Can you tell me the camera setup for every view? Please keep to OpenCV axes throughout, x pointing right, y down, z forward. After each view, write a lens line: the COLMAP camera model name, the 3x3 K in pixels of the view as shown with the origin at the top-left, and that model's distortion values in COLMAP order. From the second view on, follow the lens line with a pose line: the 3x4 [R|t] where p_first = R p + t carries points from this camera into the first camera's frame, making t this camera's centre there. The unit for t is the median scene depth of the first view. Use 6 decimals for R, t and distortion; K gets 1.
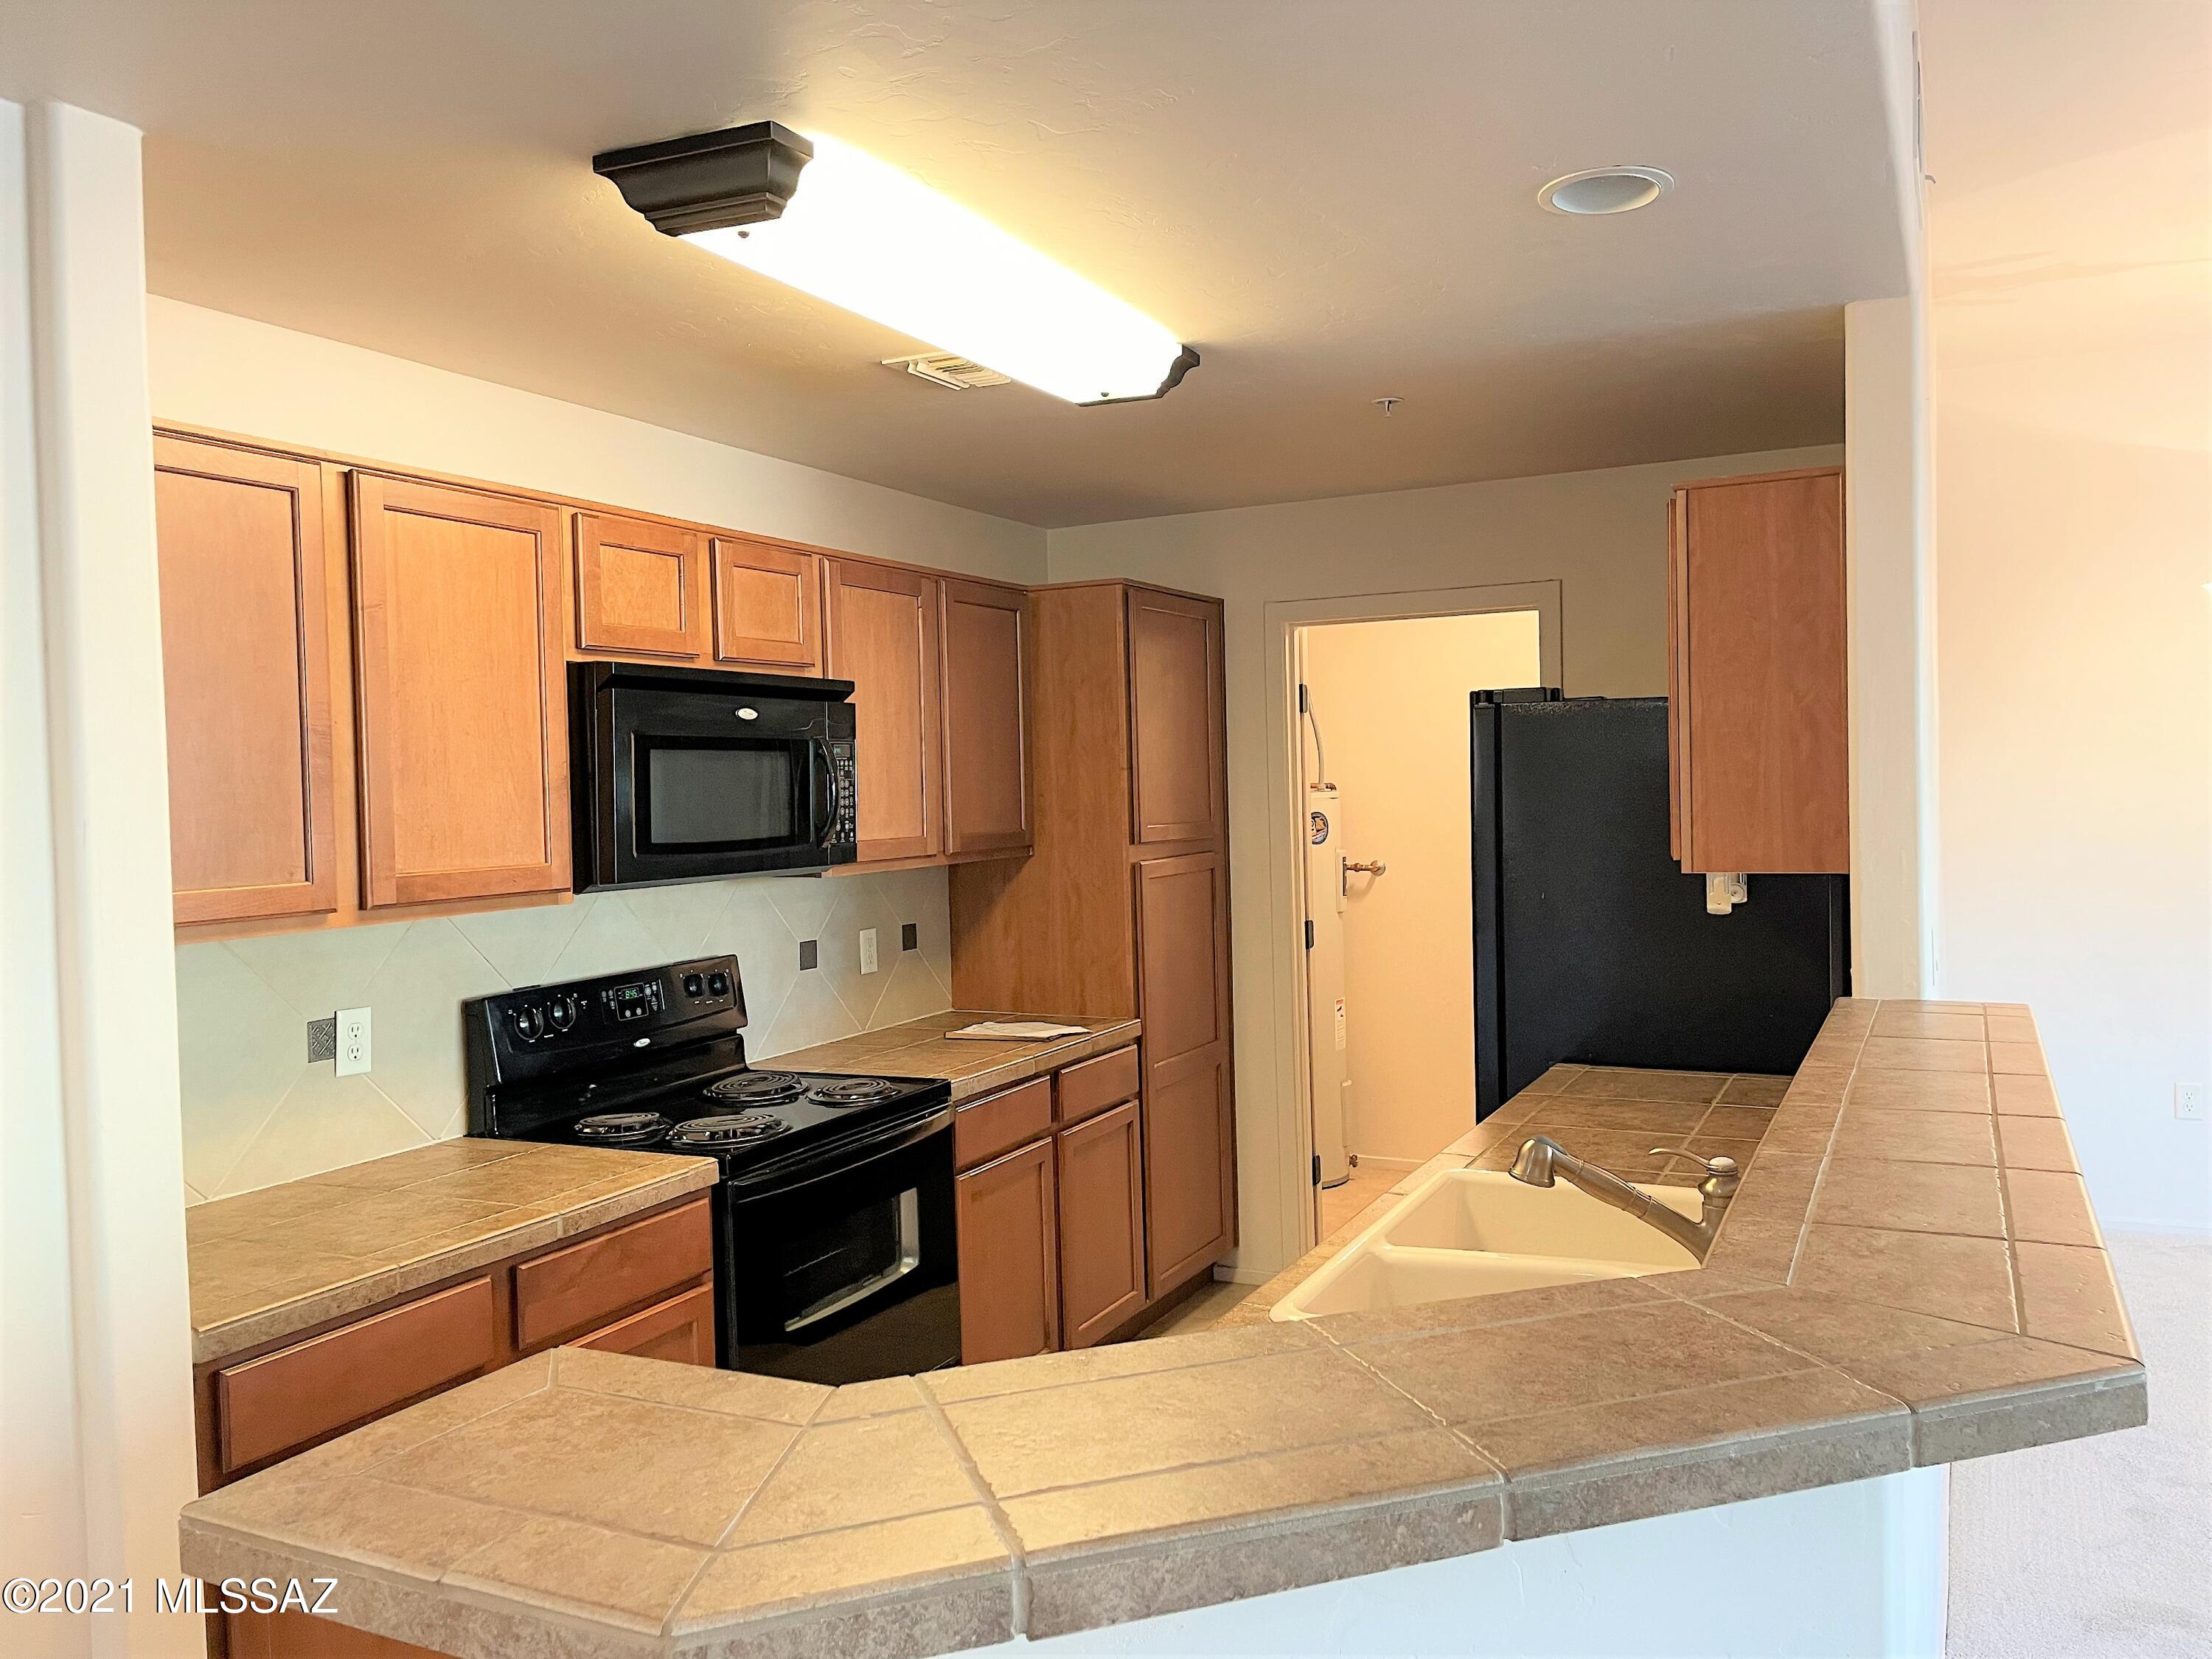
lens RADIAL K [[1675.5, 0, 1123.2], [0, 1675.5, 816.1], [0, 0, 1]] dist [0.086037, -0.098787]
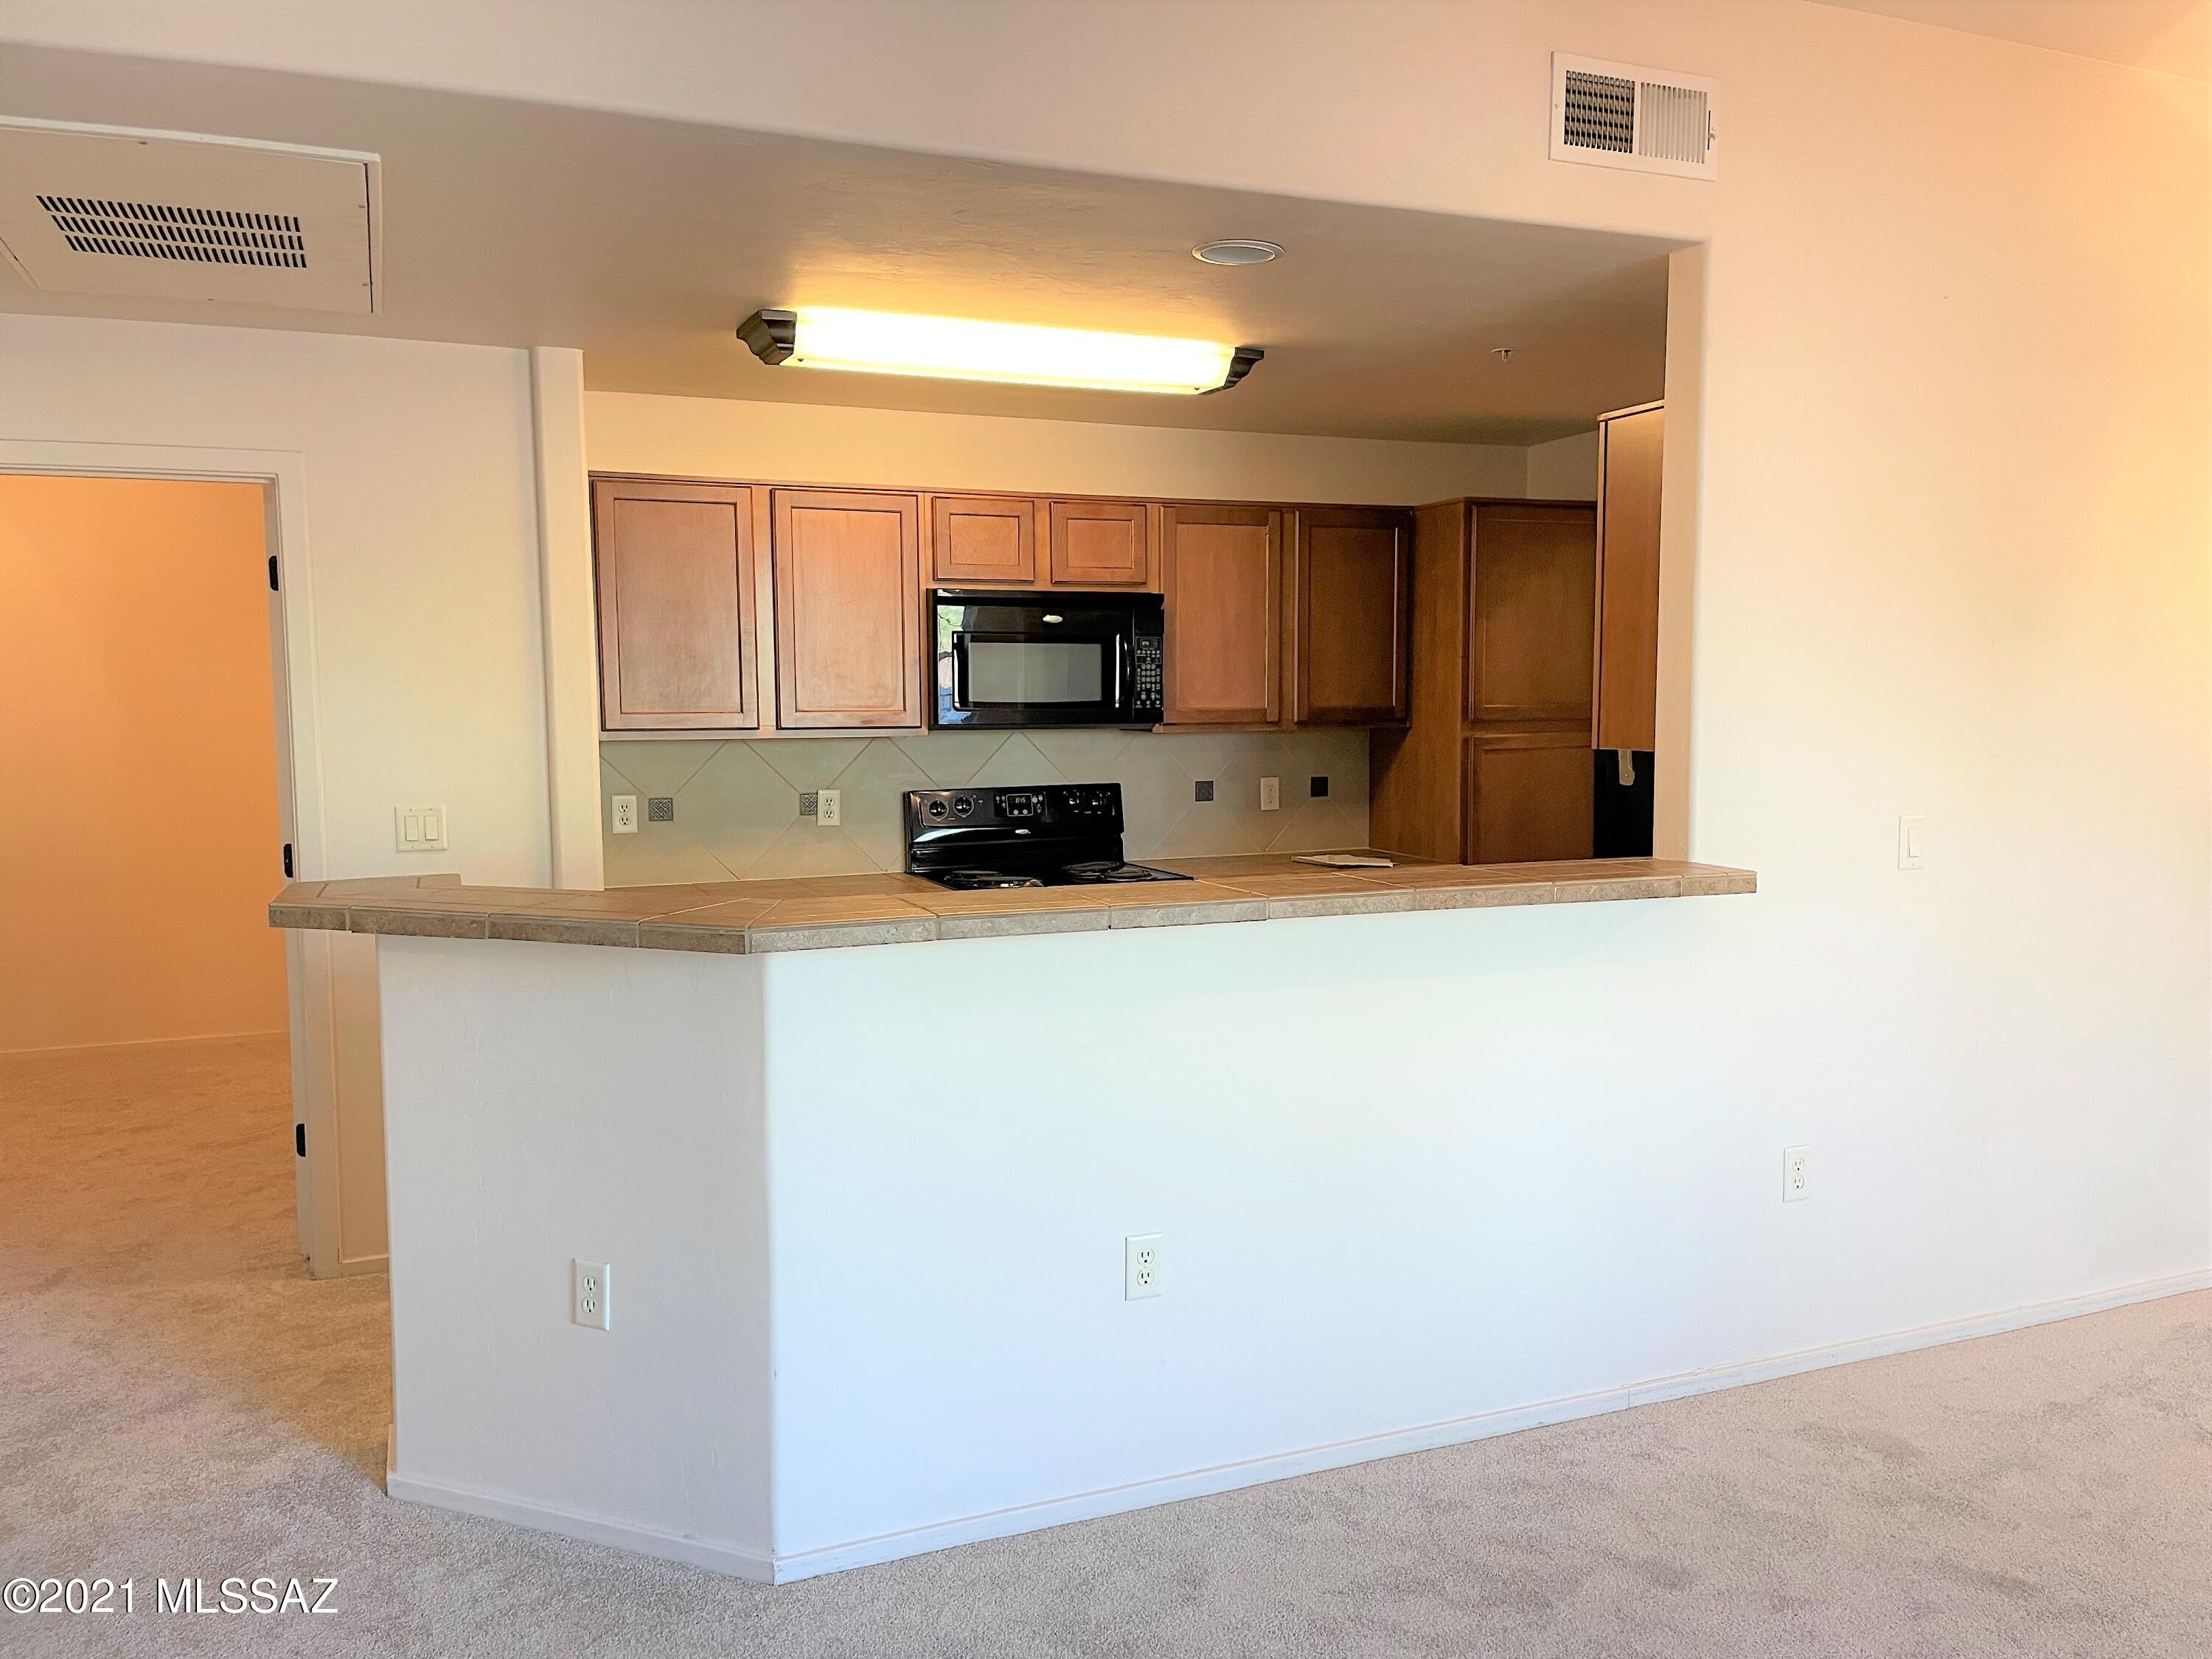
lens RADIAL K [[1675.5, 0, 1123.2], [0, 1675.5, 816.1], [0, 0, 1]] dist [0.086037, -0.098787]
pose [[0.753976, 0.070413, -0.653118, 0.805744], [-0.027776, 0.996767, 0.075396, 0.000861], [0.656315, -0.038706, 0.753494, -0.105336]]
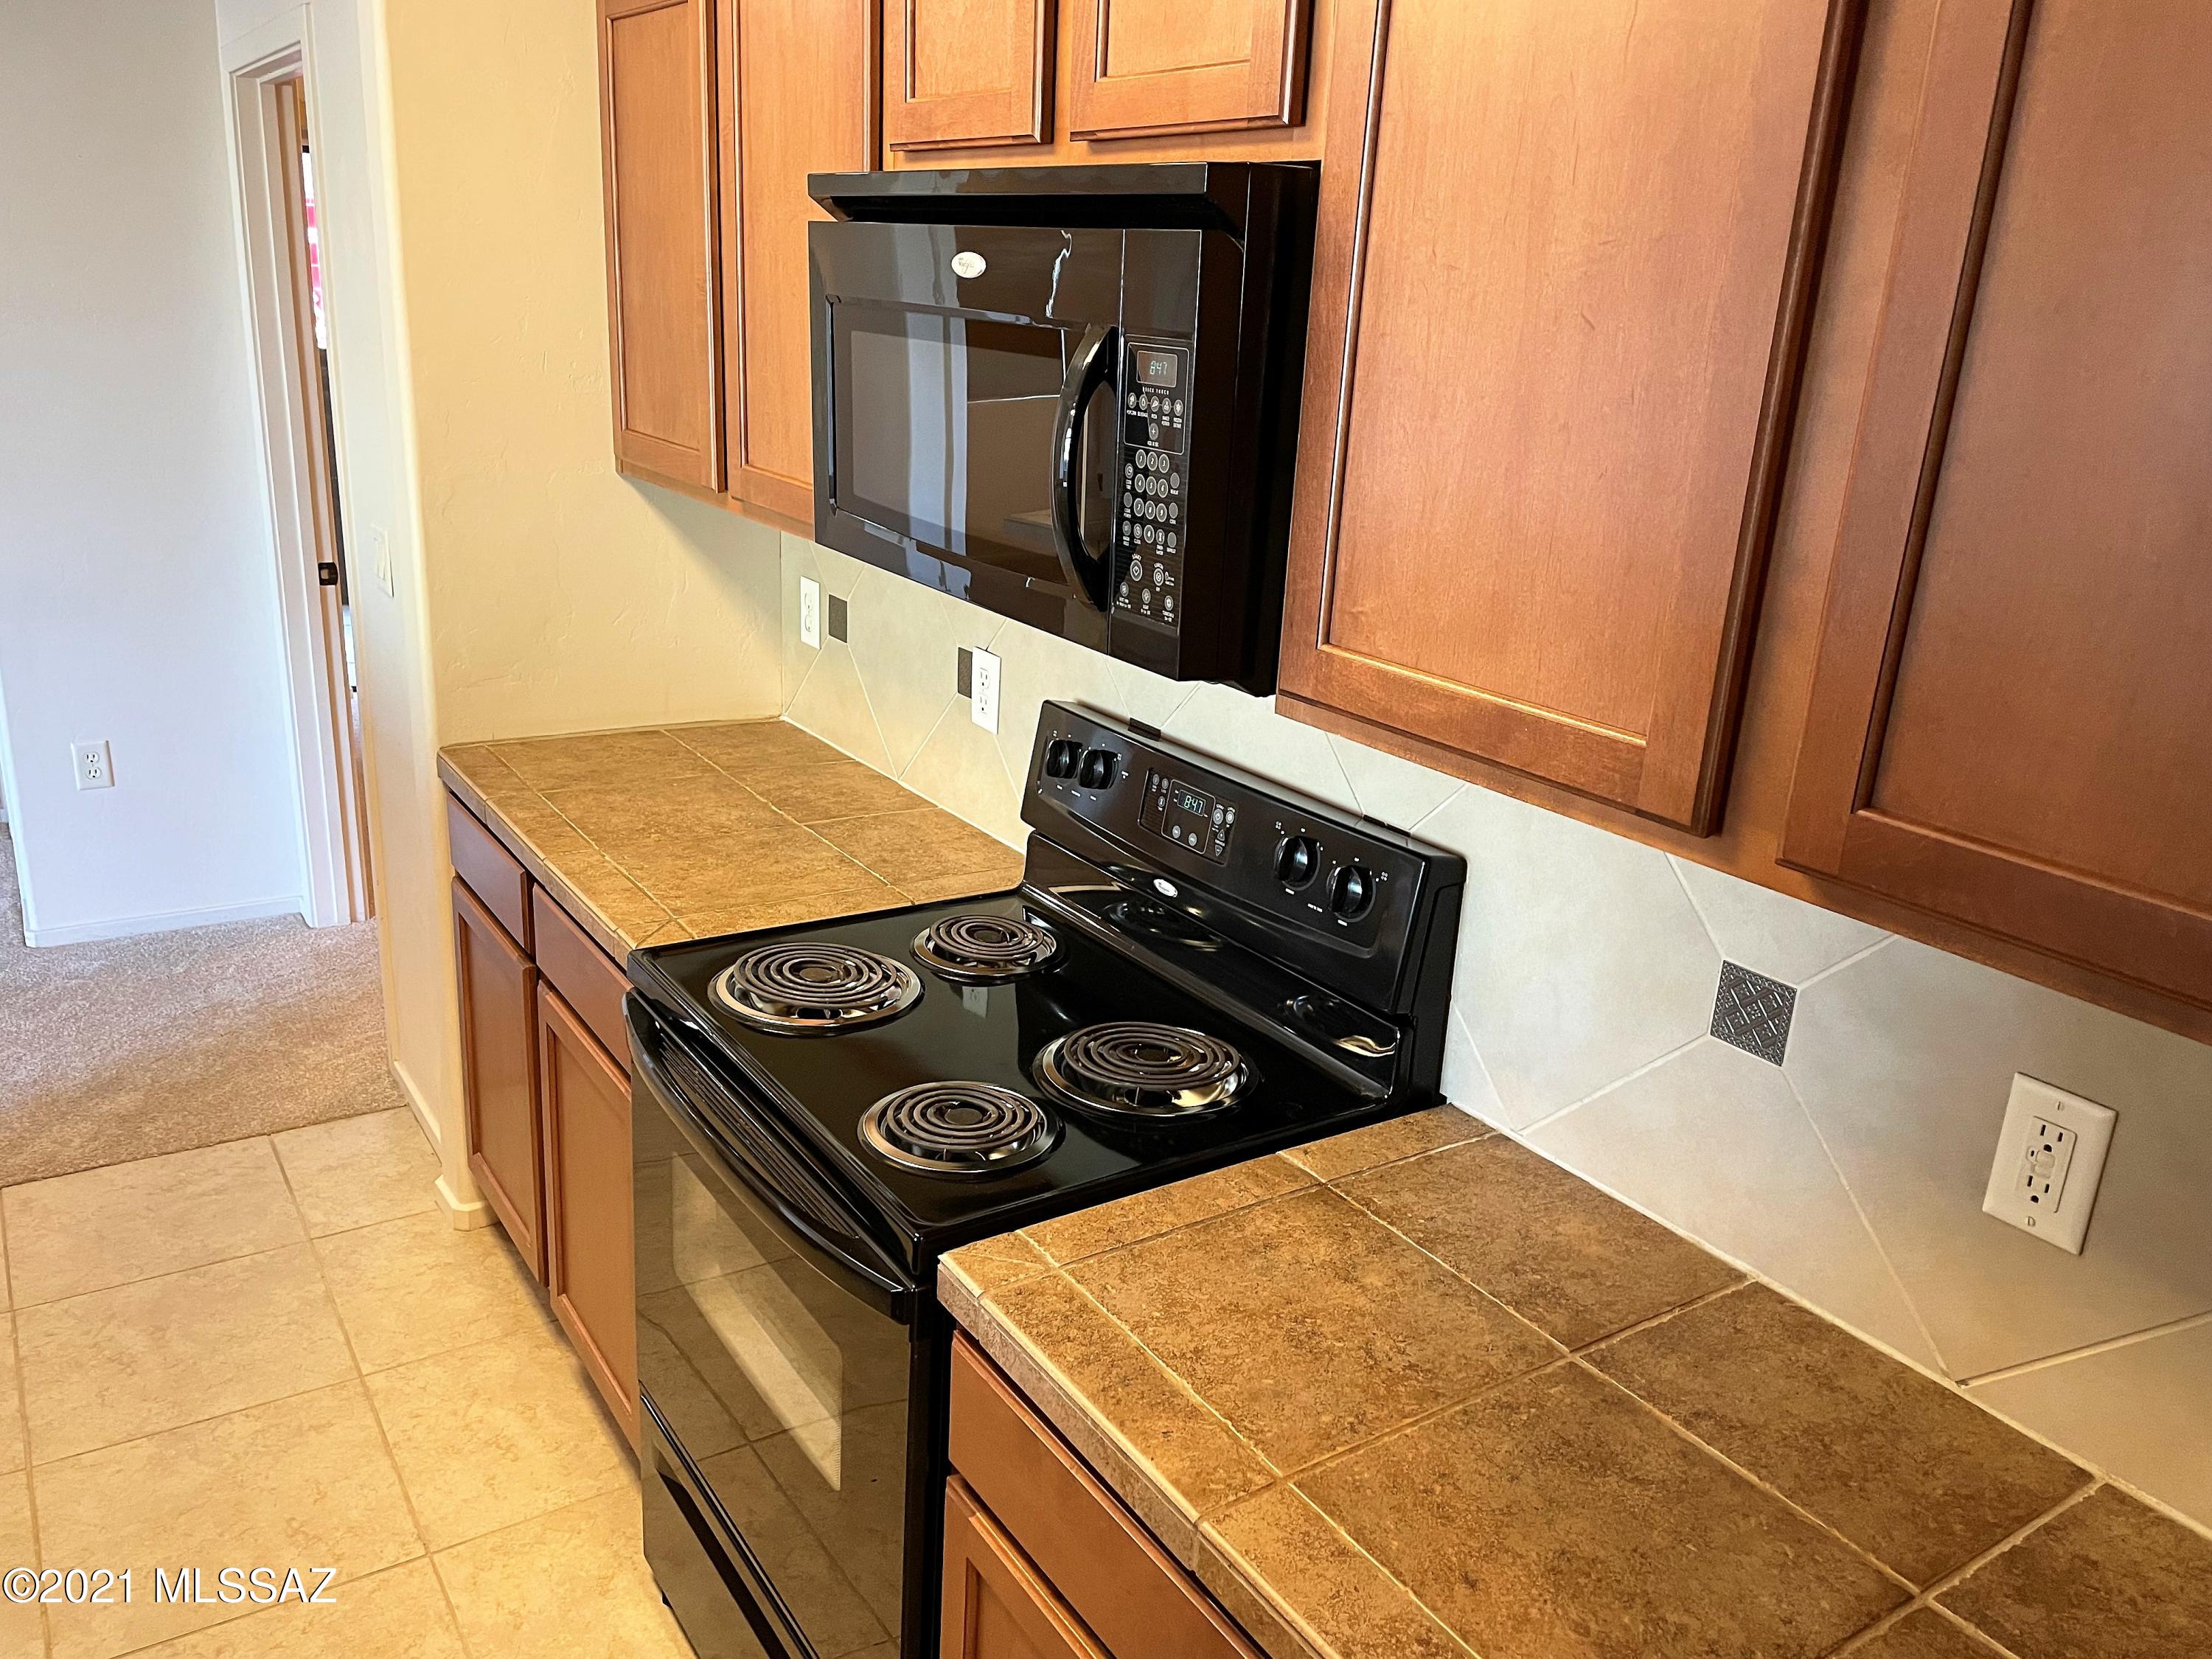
lens RADIAL K [[1675.5, 0, 1123.2], [0, 1675.5, 816.1], [0, 0, 1]] dist [0.086037, -0.098787]
pose [[-0.491885, 0.259704, -0.831025, 0.181304], [-0.062533, 0.941474, 0.331234, -0.073087], [0.868411, 0.214896, -0.446857, 1.248857]]
